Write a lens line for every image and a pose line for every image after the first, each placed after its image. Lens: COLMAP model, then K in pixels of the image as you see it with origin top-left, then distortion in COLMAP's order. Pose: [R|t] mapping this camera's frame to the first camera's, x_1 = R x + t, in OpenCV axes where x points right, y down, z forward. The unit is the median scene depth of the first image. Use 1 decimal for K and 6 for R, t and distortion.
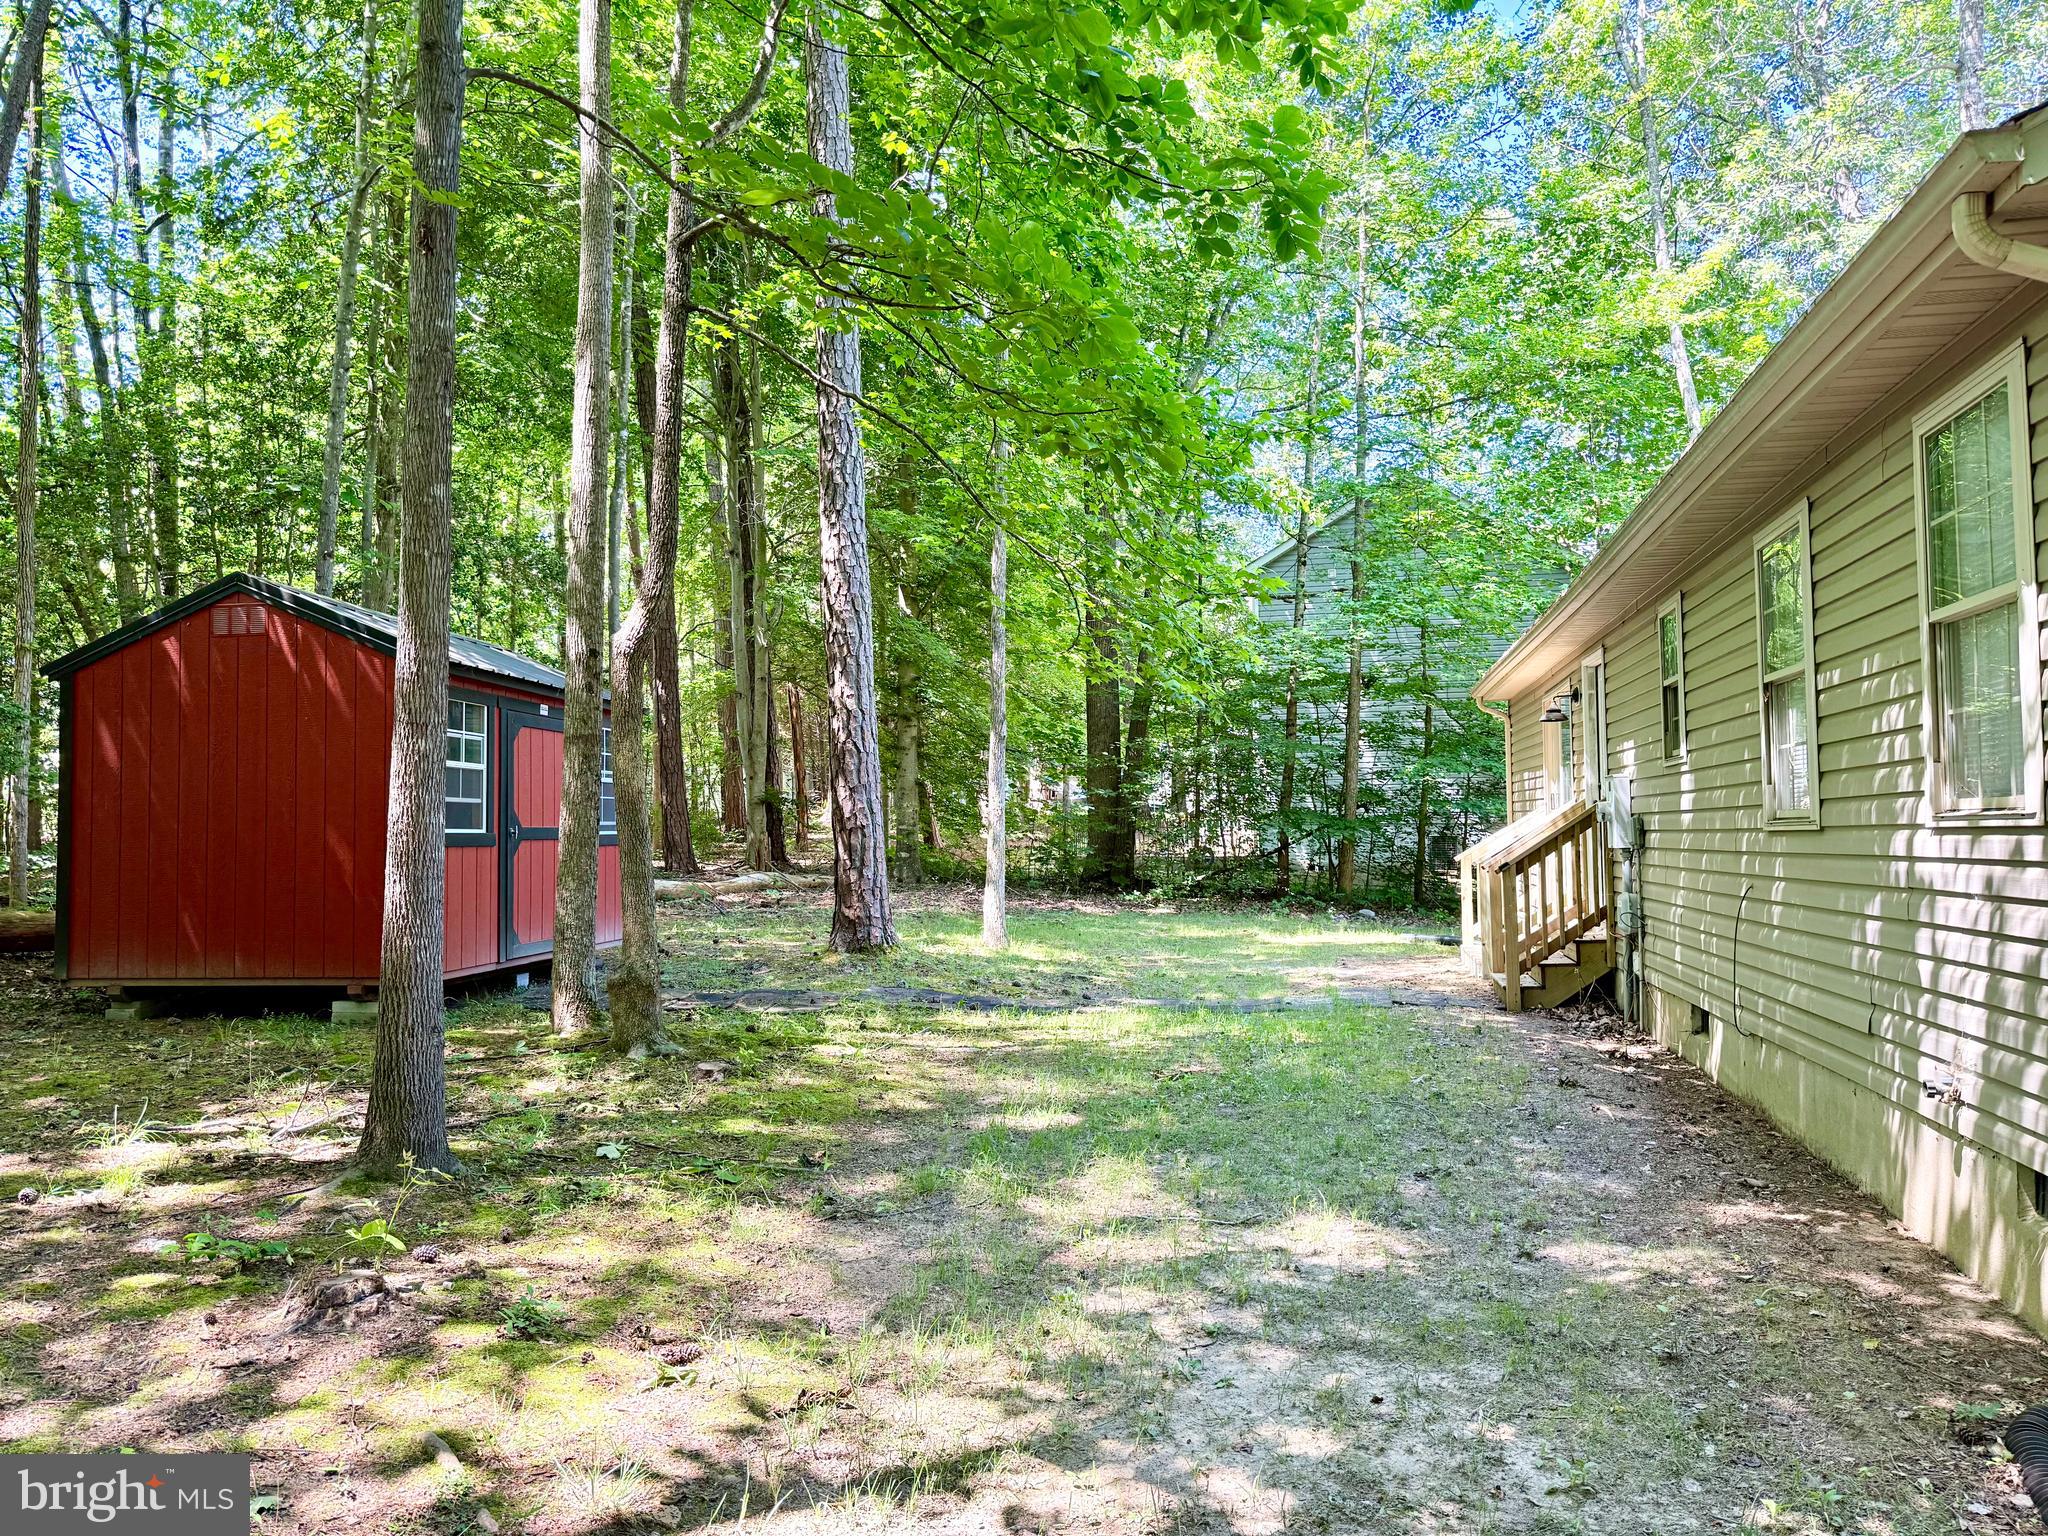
lens RADIAL K [[1439.2, 0, 1038.0], [0, 1439.2, 765.7], [0, 0, 1]] dist [0.064711, -0.079317]
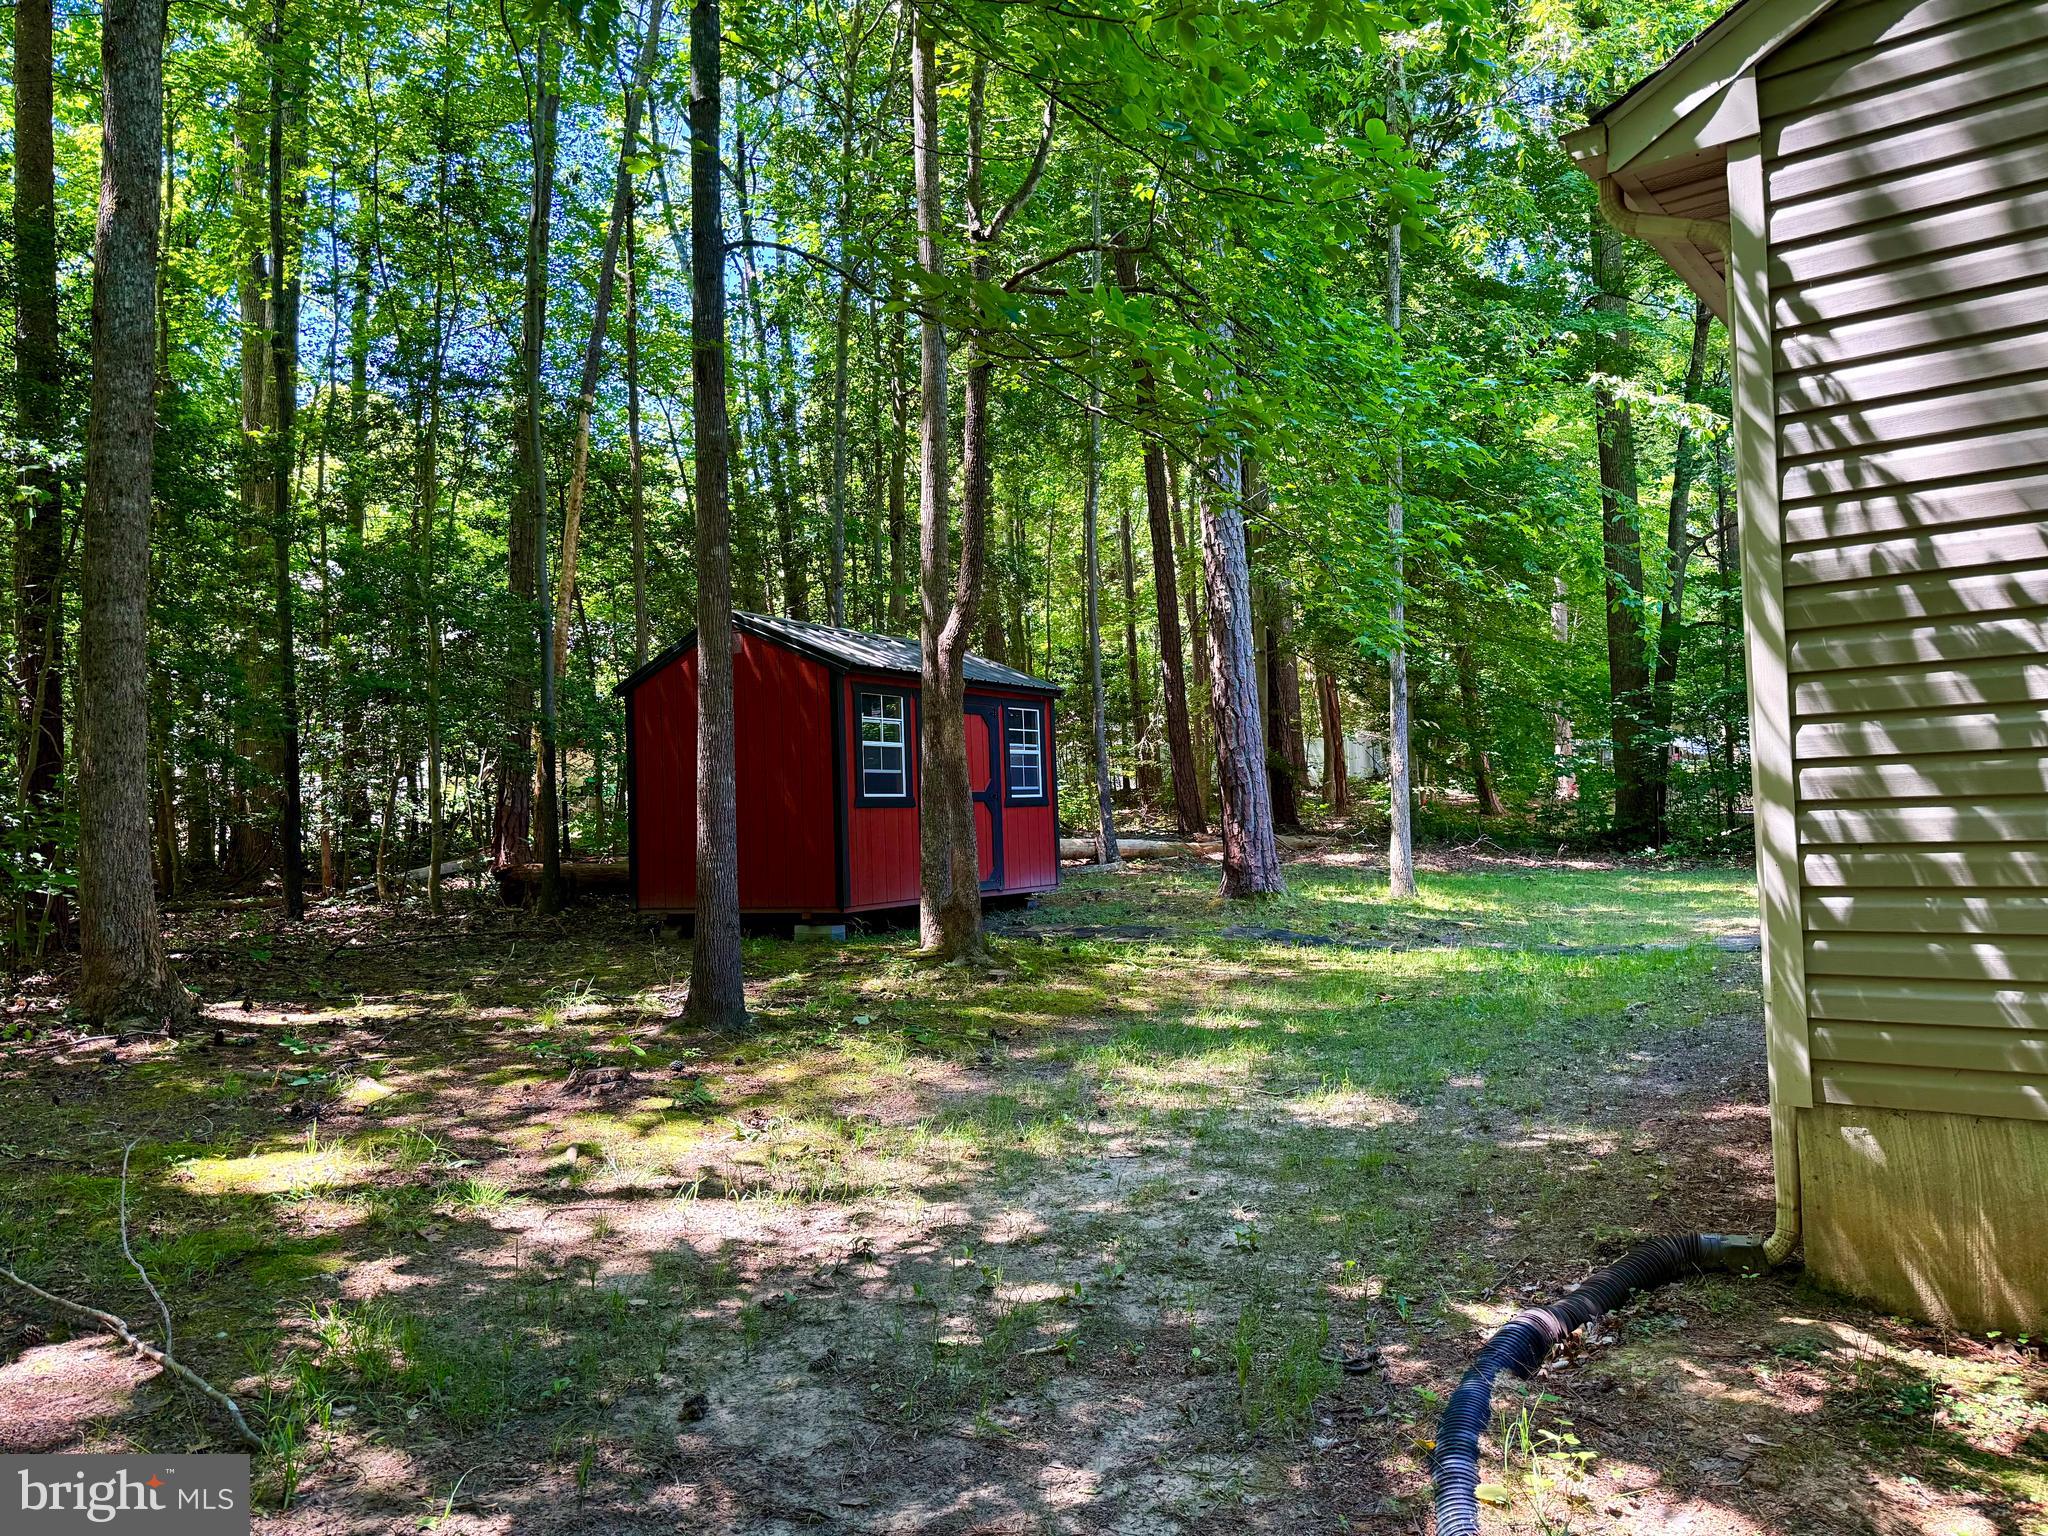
lens RADIAL K [[1439.2, 0, 1011.6], [0, 1439.2, 773.4], [0, 0, 1]] dist [0.064711, -0.079317]
pose [[0.897926, -0.034941, -0.438758, 0.439143], [0.045956, 0.998838, 0.014506, 0.020743], [0.437741, -0.033189, 0.898488, -0.150429]]
